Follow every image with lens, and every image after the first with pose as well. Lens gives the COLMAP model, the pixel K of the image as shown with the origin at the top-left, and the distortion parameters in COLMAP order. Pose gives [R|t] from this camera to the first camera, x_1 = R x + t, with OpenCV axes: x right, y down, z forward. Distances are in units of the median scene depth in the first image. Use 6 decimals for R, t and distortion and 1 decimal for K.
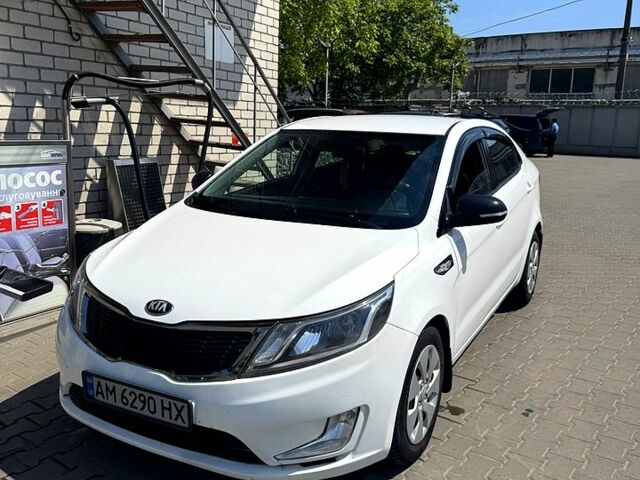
lens RADIAL K [[594.0, 0, 320.7], [0, 594.0, 238.8], [0, 0, 1]] dist [-0.009736, 0.000000]
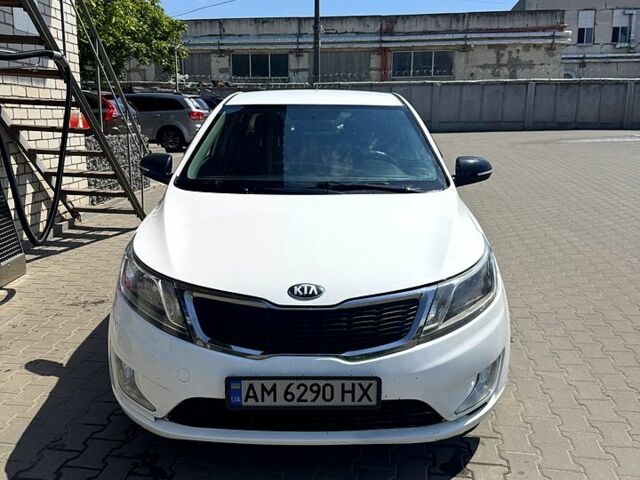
lens RADIAL K [[594.0, 0, 324.0], [0, 594.0, 243.5], [0, 0, 1]] dist [-0.009736, 0.000000]
pose [[0.888856, -0.116754, 0.443062, -0.642456], [0.101791, 0.993143, 0.057499, -0.008865], [-0.446737, -0.006008, 0.894645, 0.153227]]
